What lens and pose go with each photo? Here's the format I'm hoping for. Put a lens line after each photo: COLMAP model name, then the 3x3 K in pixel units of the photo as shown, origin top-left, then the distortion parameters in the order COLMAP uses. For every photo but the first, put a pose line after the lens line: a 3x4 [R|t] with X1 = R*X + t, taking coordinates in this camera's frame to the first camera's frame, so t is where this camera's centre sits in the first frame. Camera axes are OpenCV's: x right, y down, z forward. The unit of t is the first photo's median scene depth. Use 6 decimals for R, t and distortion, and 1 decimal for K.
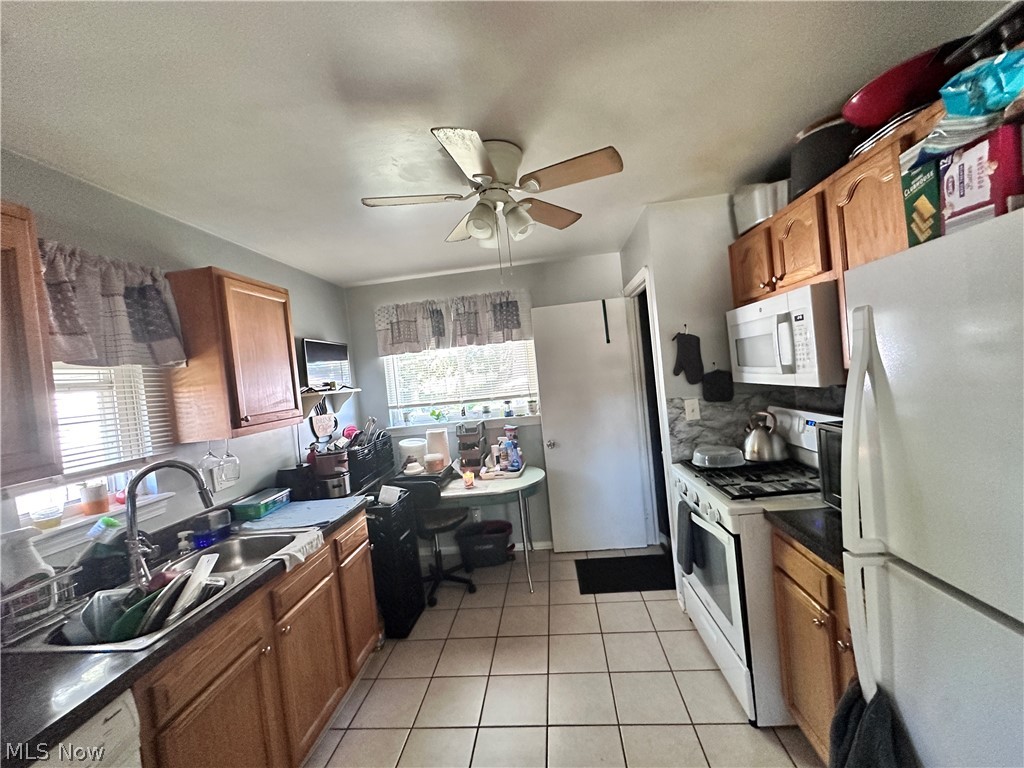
lens RADIAL K [[408.2, 0, 512.0], [0, 408.2, 384.0], [0, 0, 1]] dist [-0.003164, 0.000708]
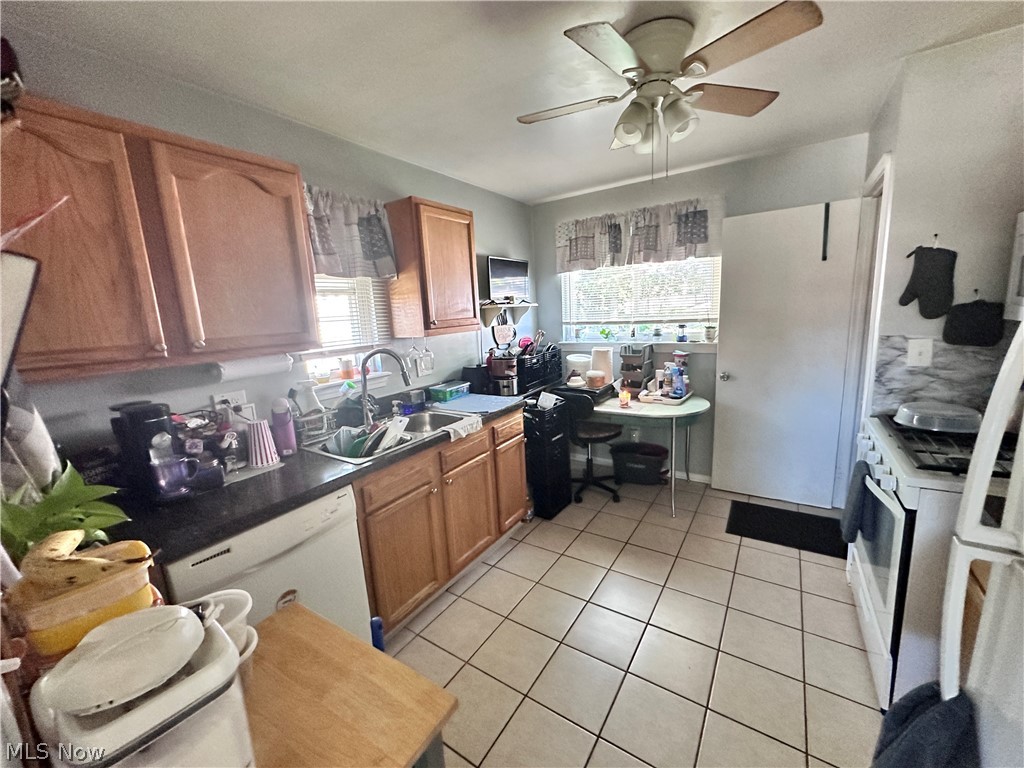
lens RADIAL K [[408.2, 0, 512.0], [0, 408.2, 384.0], [0, 0, 1]] dist [-0.003164, 0.000708]
pose [[0.882792, 0.137365, -0.449232, 0.121429], [-0.046945, 0.977302, 0.206584, -0.001224], [0.467412, -0.161281, 0.869203, -0.016314]]
